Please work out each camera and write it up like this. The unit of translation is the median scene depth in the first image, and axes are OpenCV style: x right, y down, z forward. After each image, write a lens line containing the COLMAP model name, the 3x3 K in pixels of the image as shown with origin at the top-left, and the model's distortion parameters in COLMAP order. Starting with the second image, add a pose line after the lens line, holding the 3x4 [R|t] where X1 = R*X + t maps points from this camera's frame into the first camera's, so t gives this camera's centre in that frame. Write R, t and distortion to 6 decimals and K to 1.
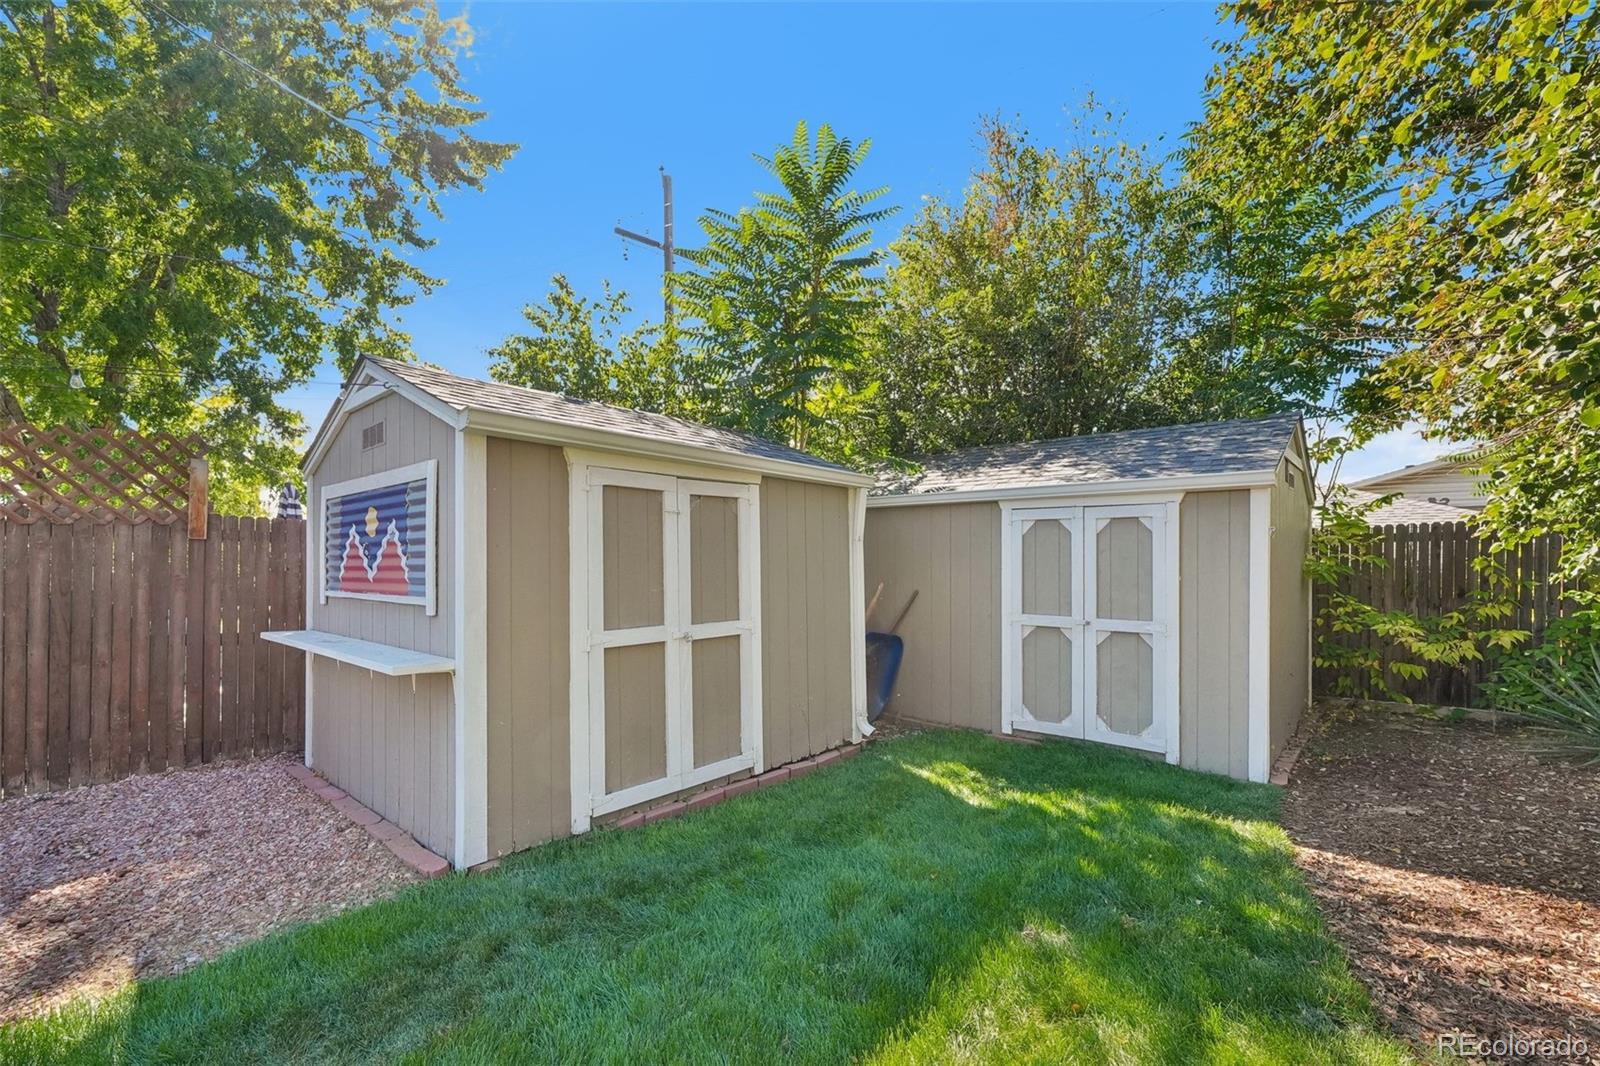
lens RADIAL K [[688.0, 0, 807.8], [0, 688.0, 548.6], [0, 0, 1]] dist [0.003418, 0.001904]
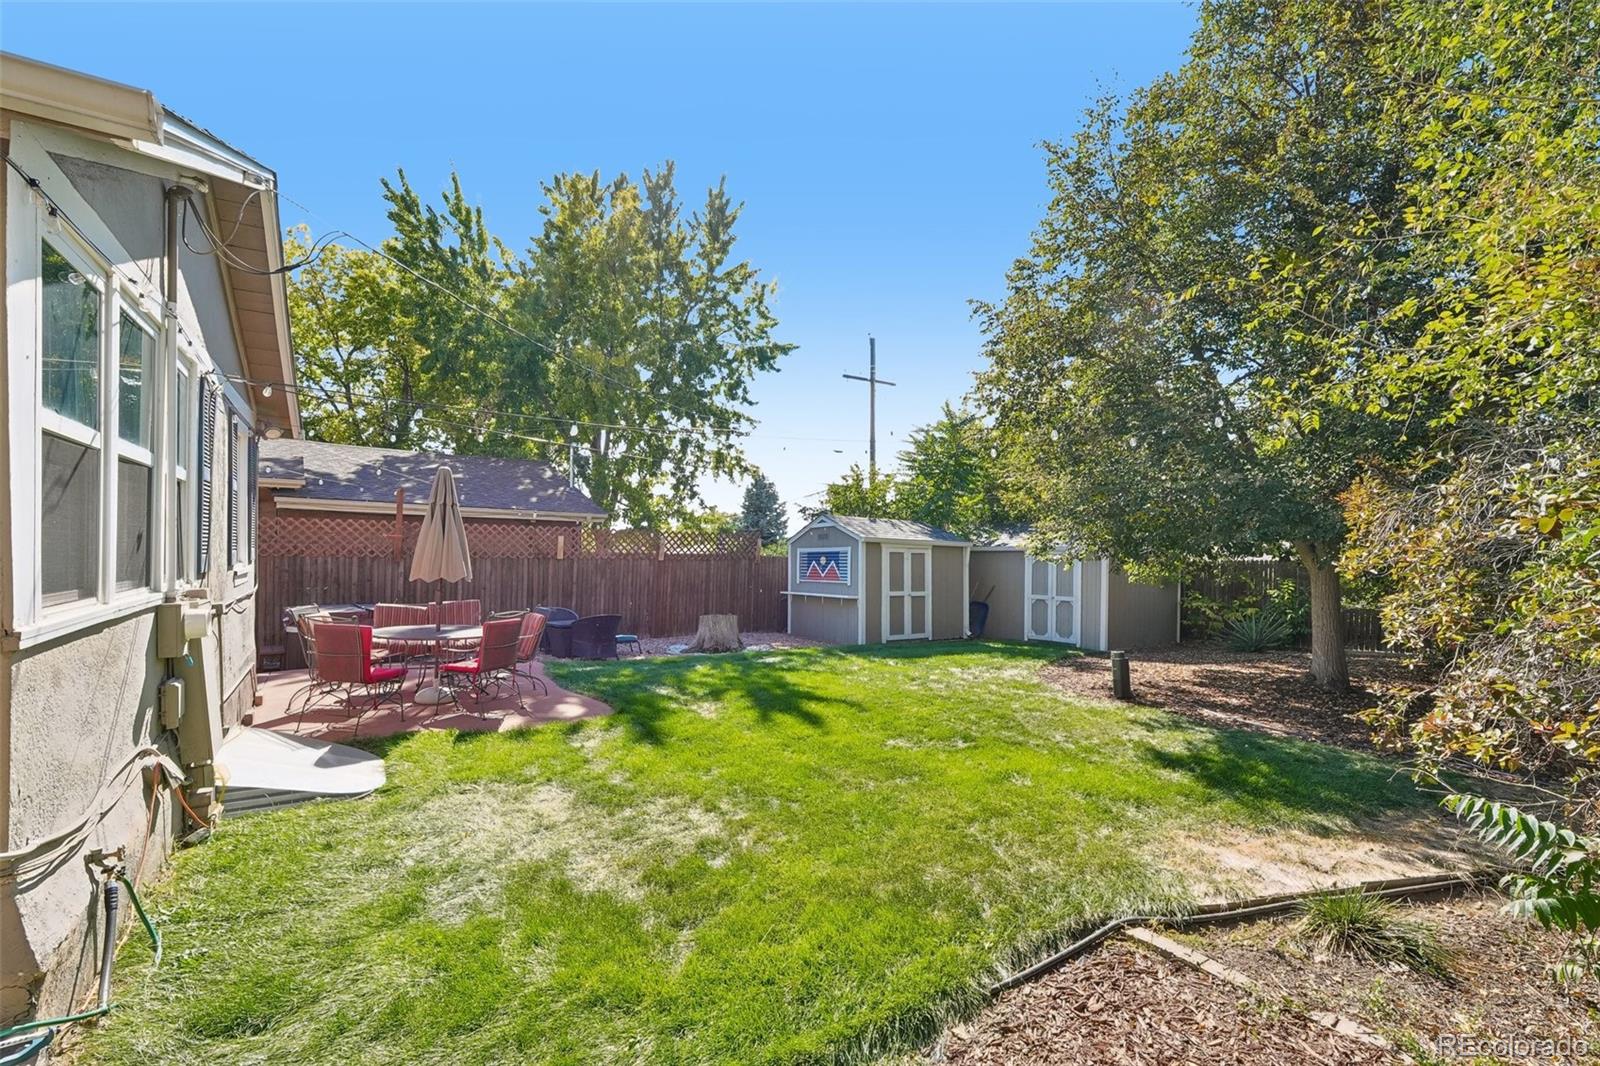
lens RADIAL K [[688.0, 0, 807.3], [0, 688.0, 559.0], [0, 0, 1]] dist [0.003418, 0.001904]
pose [[0.973833, 0.014197, -0.226820, 0.062476], [-0.012404, 0.999880, 0.009331, -0.047536], [0.226926, -0.006273, 0.973892, -1.522824]]
